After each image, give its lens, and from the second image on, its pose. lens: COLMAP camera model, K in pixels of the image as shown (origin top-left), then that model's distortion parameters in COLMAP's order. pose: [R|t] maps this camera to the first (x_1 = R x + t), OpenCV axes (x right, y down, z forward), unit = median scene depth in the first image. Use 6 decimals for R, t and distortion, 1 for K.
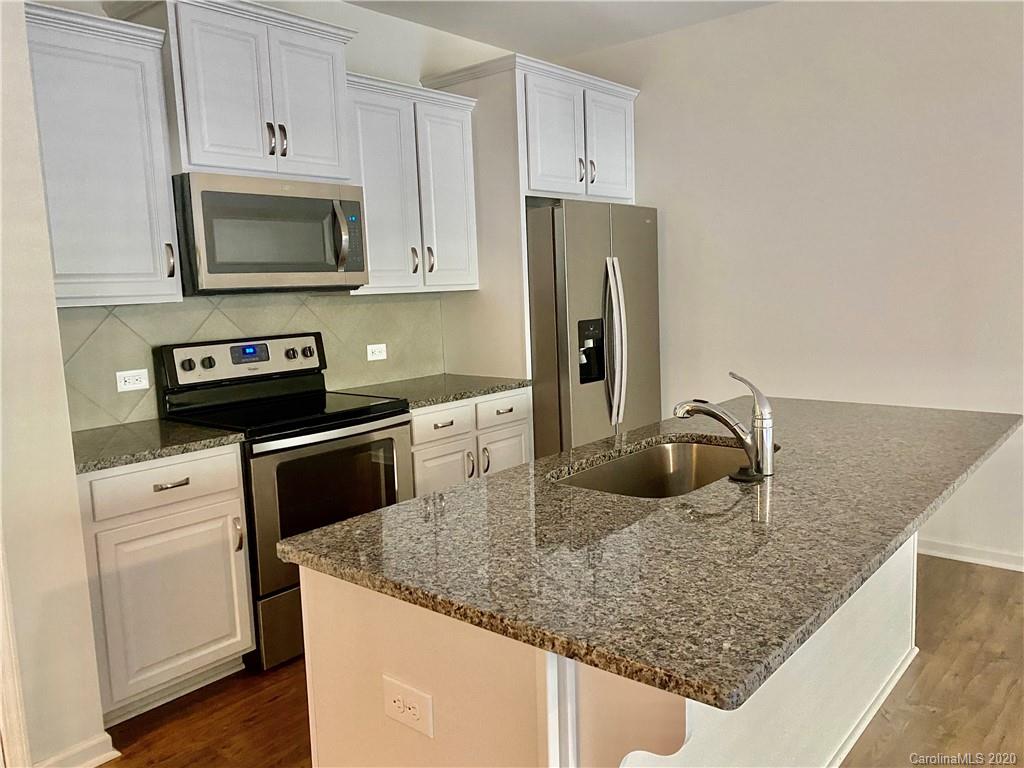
lens RADIAL K [[788.7, 0, 512.0], [0, 788.7, 384.0], [0, 0, 1]] dist [0.112731, -0.176747]
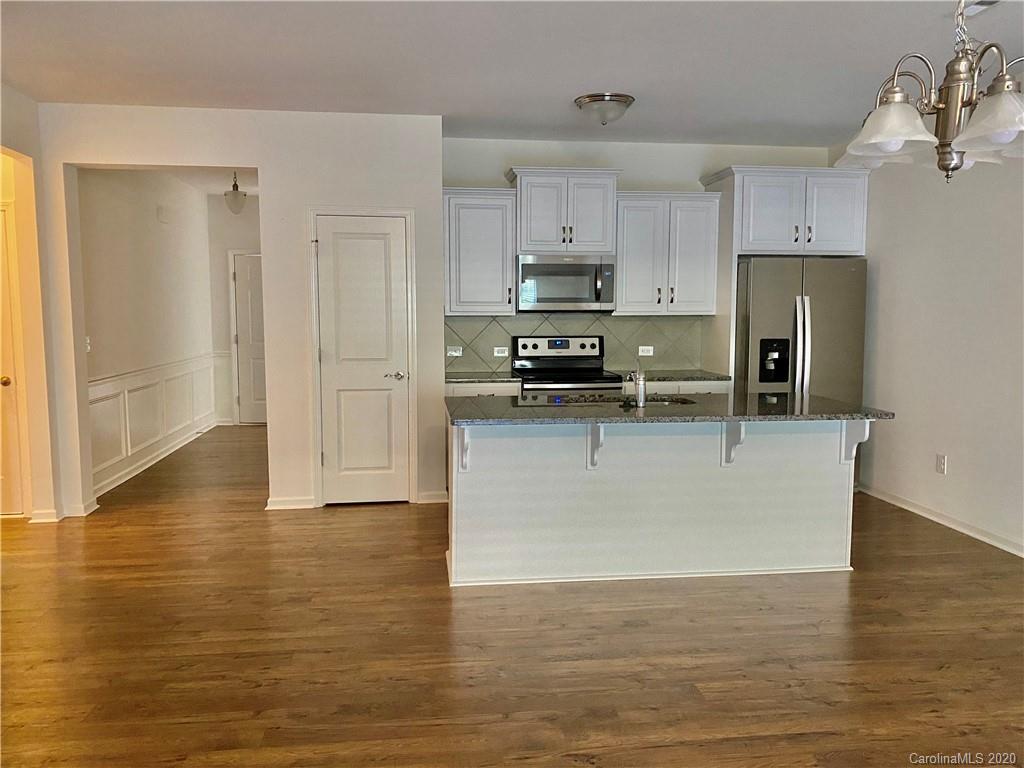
lens RADIAL K [[788.7, 0, 512.0], [0, 788.7, 384.0], [0, 0, 1]] dist [0.112731, -0.176747]
pose [[0.738974, 0.102691, -0.665862, 0.822188], [-0.114661, 0.993067, 0.025903, 0.019431], [0.663906, 0.057207, 0.745625, -0.449299]]
